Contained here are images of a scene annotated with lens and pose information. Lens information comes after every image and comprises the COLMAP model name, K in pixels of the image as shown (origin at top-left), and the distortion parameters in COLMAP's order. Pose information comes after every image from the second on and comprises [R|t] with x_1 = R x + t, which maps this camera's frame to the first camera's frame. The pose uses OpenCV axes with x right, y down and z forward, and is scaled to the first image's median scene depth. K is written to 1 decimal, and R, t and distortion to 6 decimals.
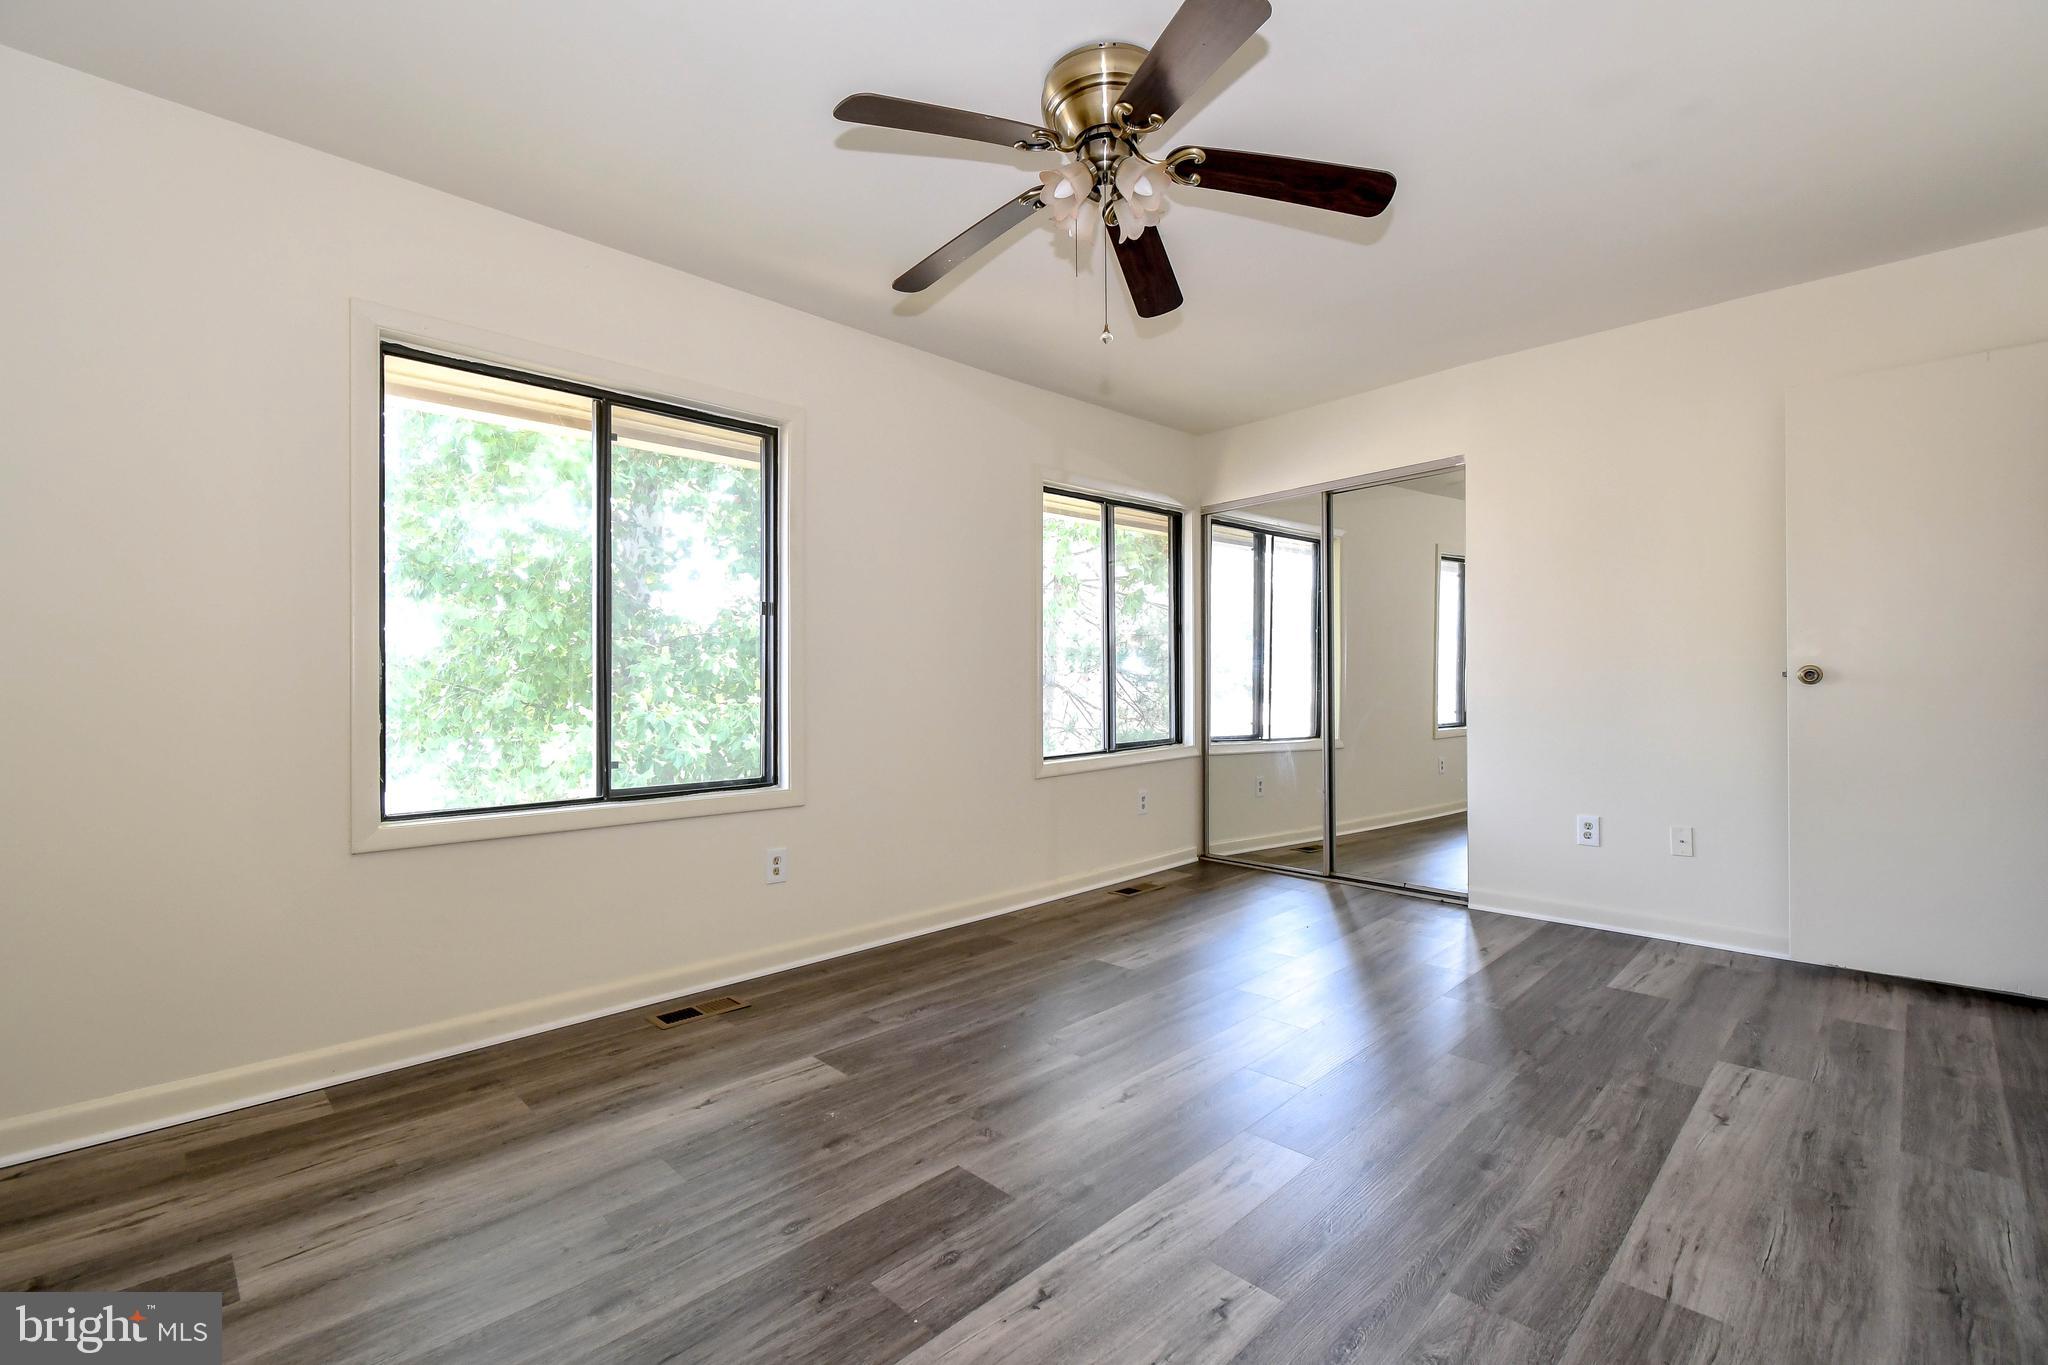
lens RADIAL K [[897.1, 0, 1022.7], [0, 897.1, 683.0], [0, 0, 1]] dist [0.010712, -0.006548]
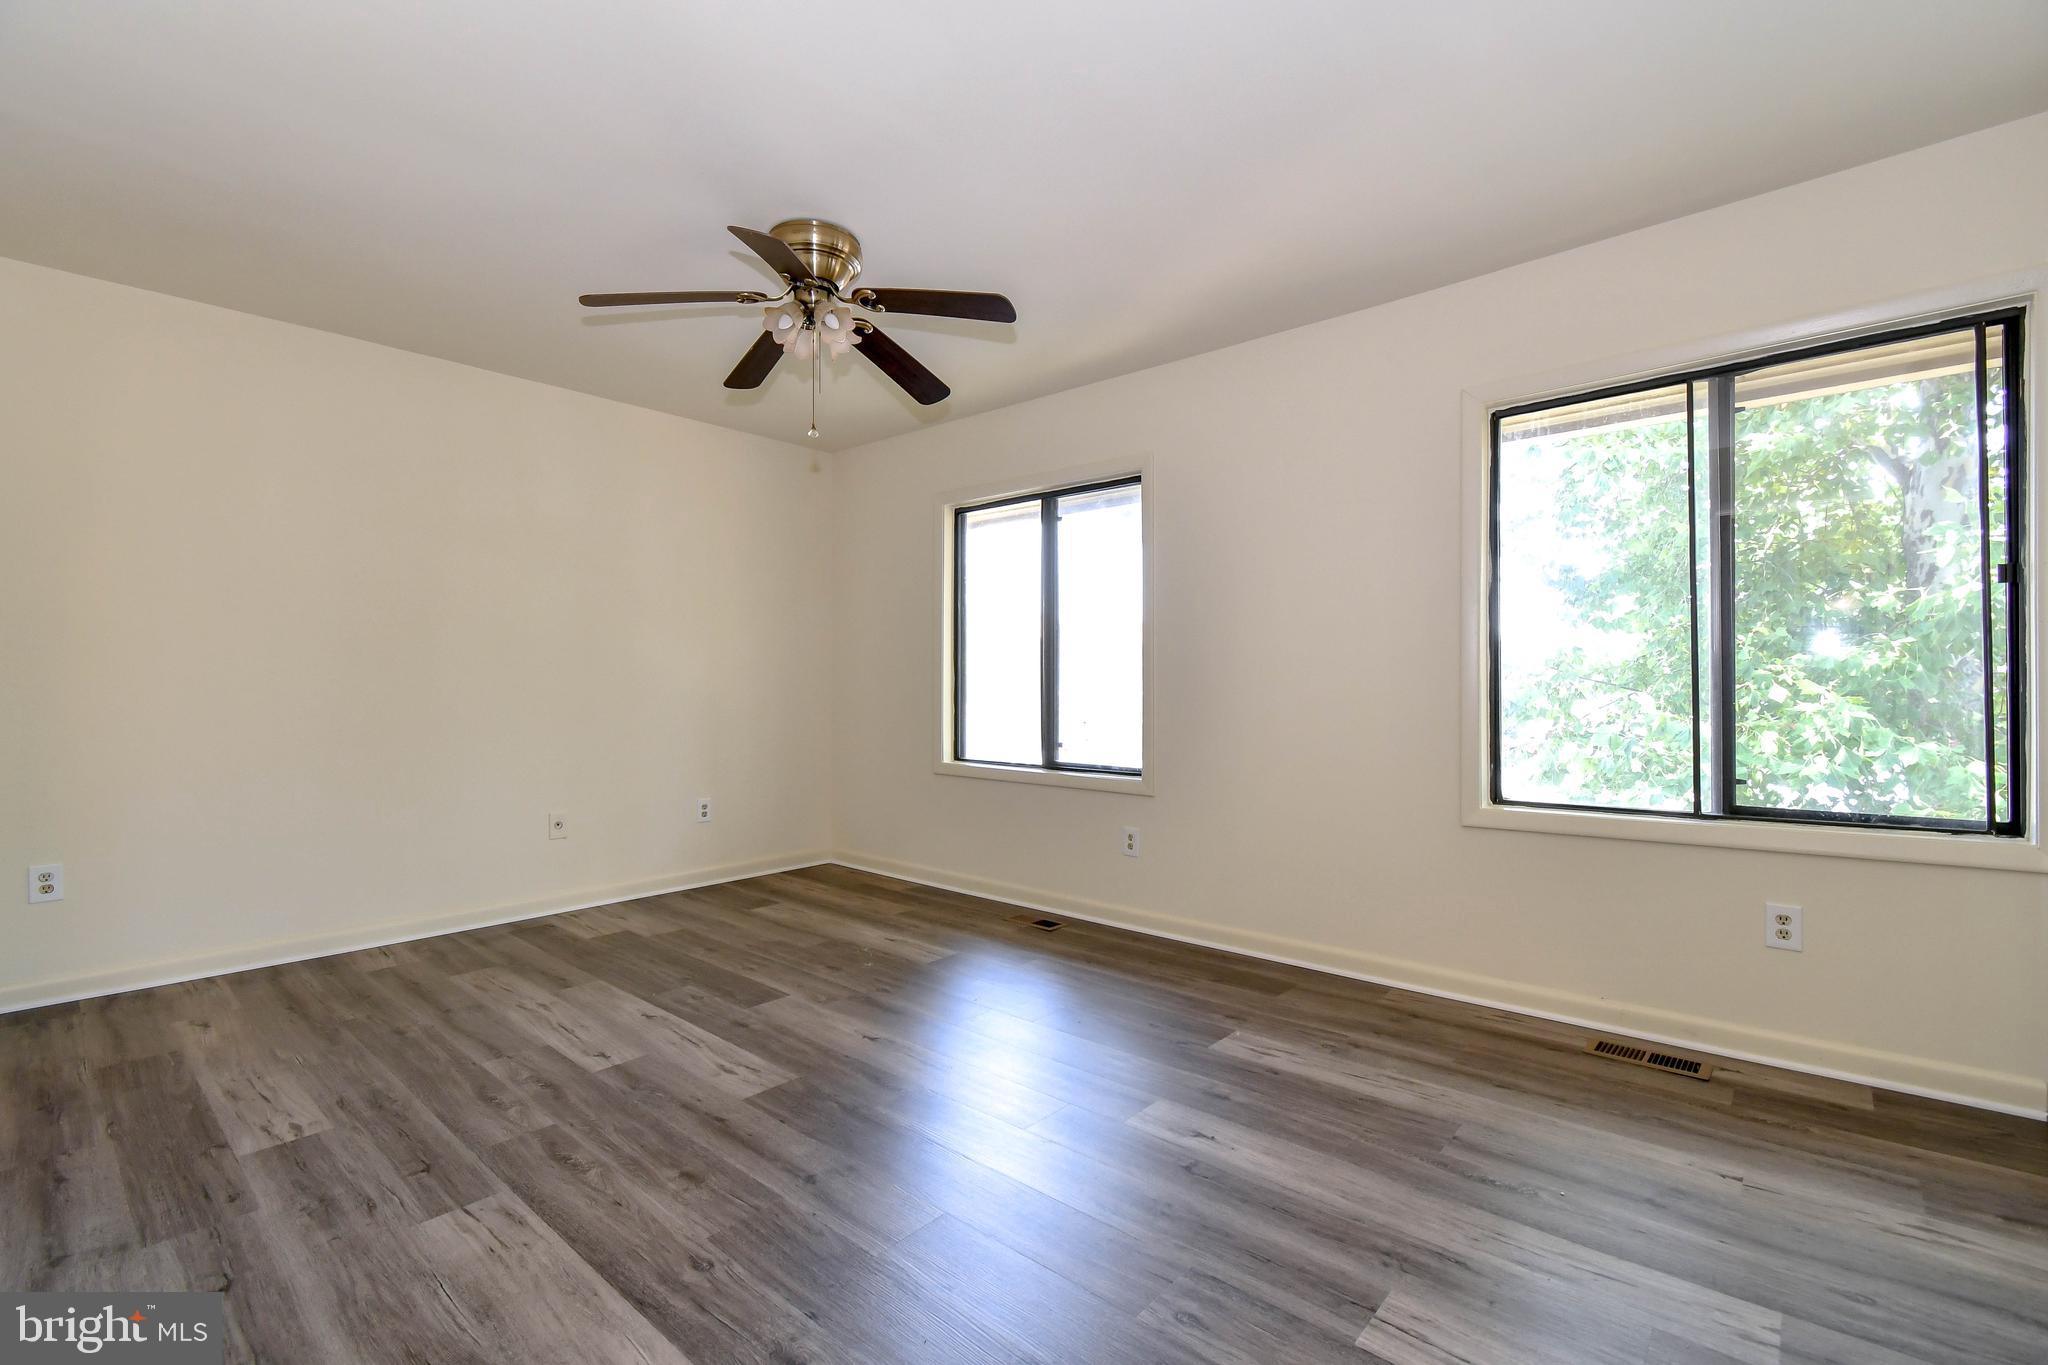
lens RADIAL K [[897.1, 0, 1022.7], [0, 897.1, 683.0], [0, 0, 1]] dist [0.010712, -0.006548]
pose [[0.065608, 0.003473, -0.997839, 1.213045], [-0.001517, 0.999993, 0.003381, -0.016224], [0.997844, 0.001292, 0.065613, 1.028604]]
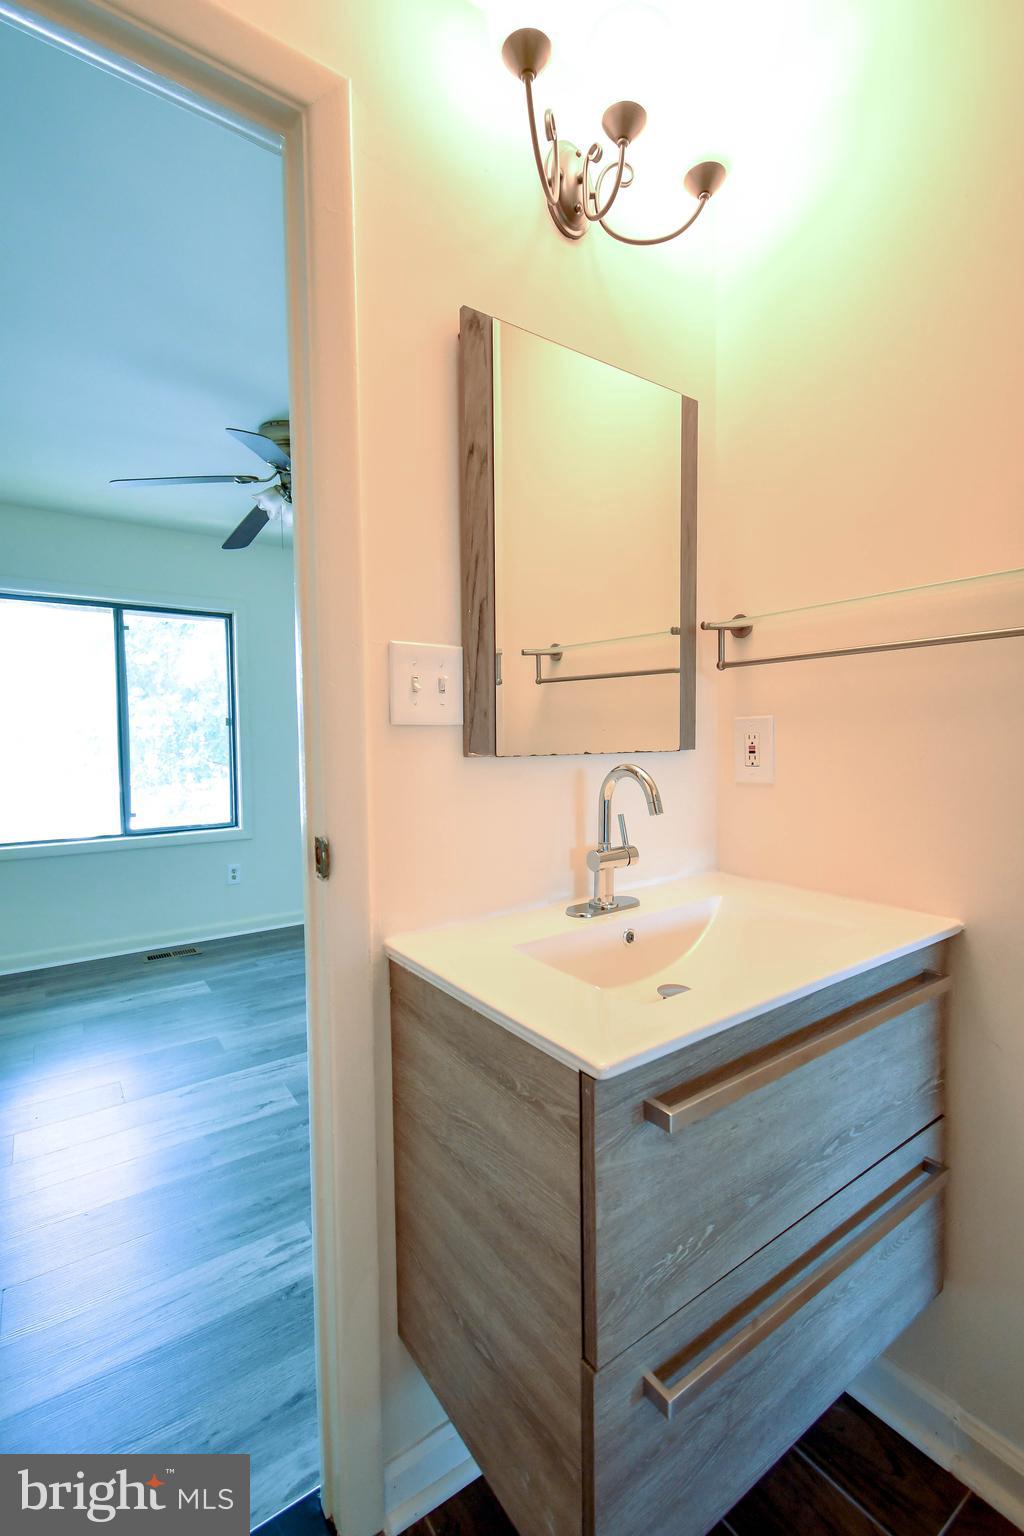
lens RADIAL K [[671.5, 0, 512.0], [0, 671.5, 768.0], [0, 0, 1]] dist [0.018653, -0.007362]
pose [[0.984579, -0.000413, -0.174941, 0.620173], [0.008452, 0.998942, 0.045210, -0.067377], [0.174737, -0.045992, 0.983540, -0.205795]]
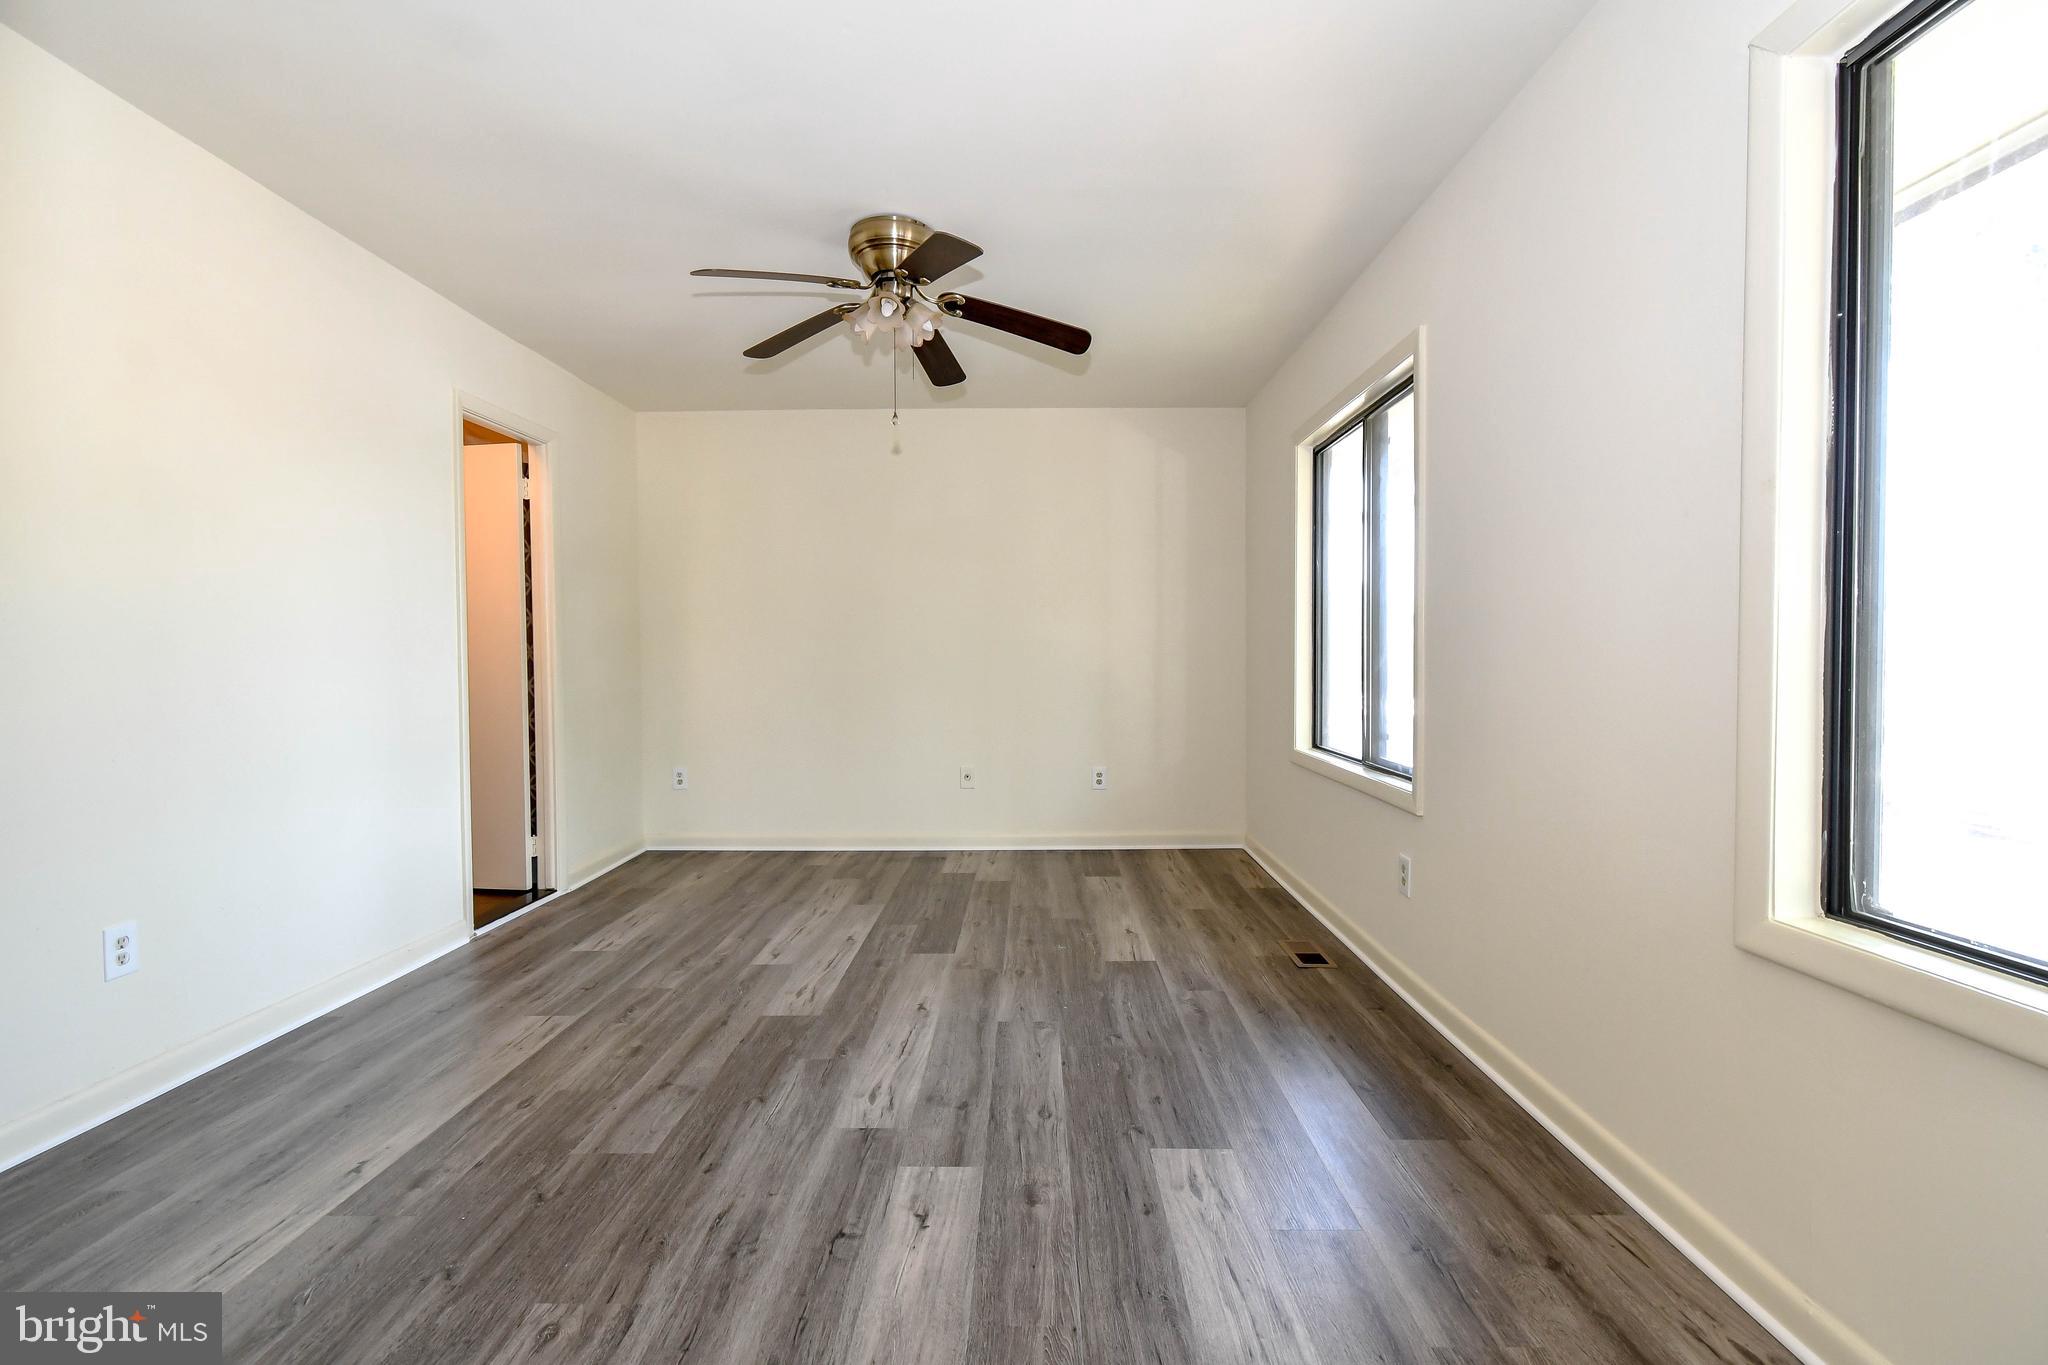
lens RADIAL K [[897.1, 0, 1022.7], [0, 897.1, 683.0], [0, 0, 1]] dist [0.010712, -0.006548]
pose [[-0.714114, 0.028117, -0.699465, 0.789634], [0.007871, 0.999452, 0.032140, -0.018510], [0.699985, 0.017446, -0.713944, 1.801856]]
